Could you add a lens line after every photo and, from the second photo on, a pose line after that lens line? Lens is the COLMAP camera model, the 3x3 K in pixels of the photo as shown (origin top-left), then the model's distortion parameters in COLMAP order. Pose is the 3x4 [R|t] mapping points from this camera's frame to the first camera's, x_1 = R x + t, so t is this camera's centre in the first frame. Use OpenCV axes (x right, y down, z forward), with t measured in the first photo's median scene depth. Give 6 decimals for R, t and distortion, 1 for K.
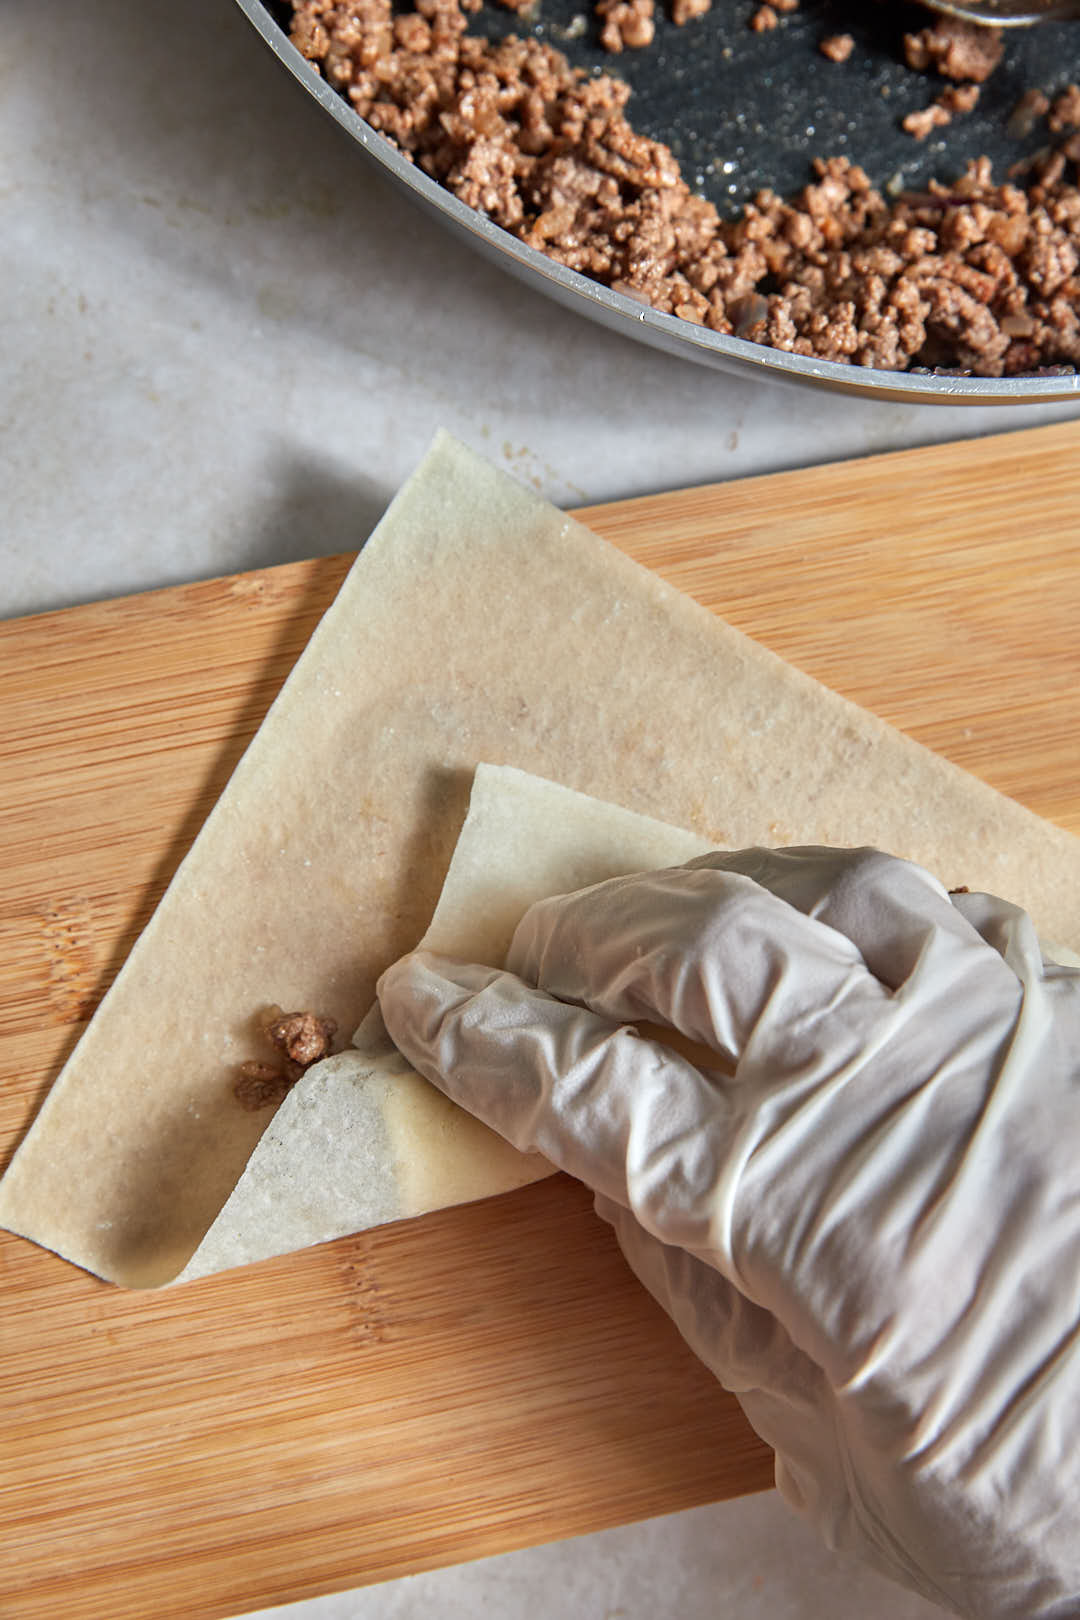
lens RADIAL K [[2230.3, 0, 540.0], [0, 2230.3, 810.0], [0, 0, 1]] dist [-0.137336, 0.047556]
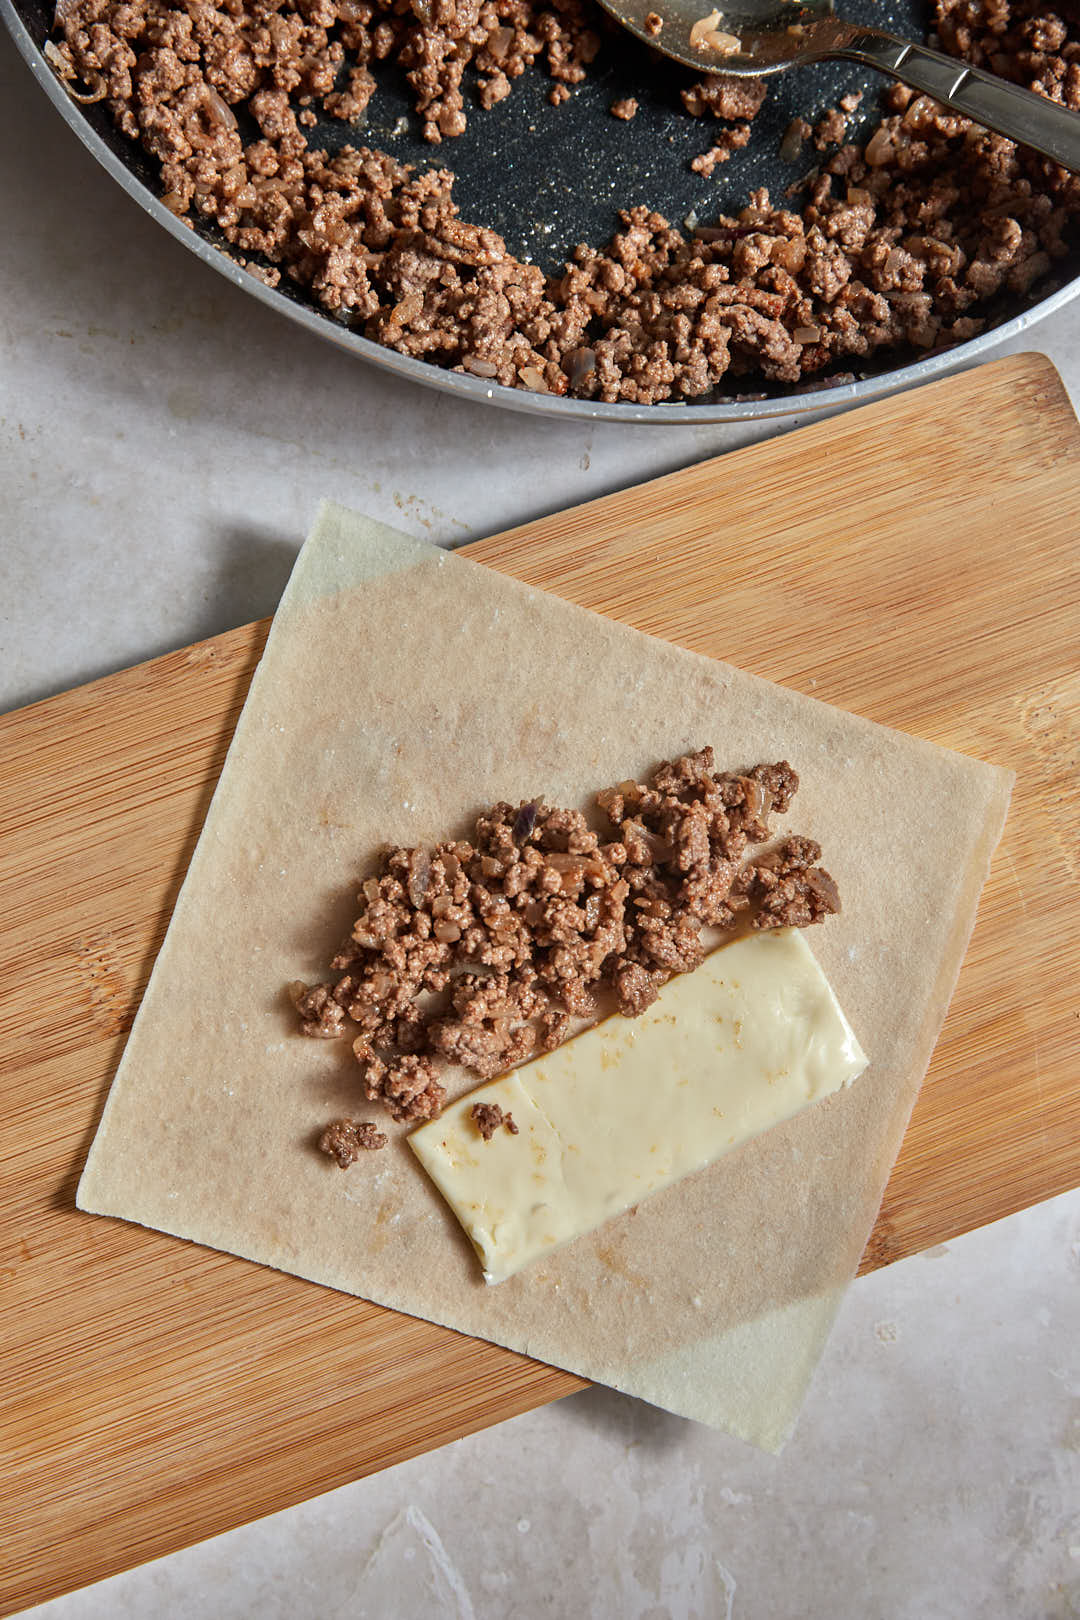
lens RADIAL K [[2283.4, 0, 540.0], [0, 2283.4, 810.0], [0, 0, 1]] dist [-0.116243, 0.041803]
pose [[0.988362, -0.151653, 0.011922, 0.021339], [0.150832, 0.987156, 0.052665, -0.053249], [-0.019756, -0.050254, 0.998541, -0.228002]]
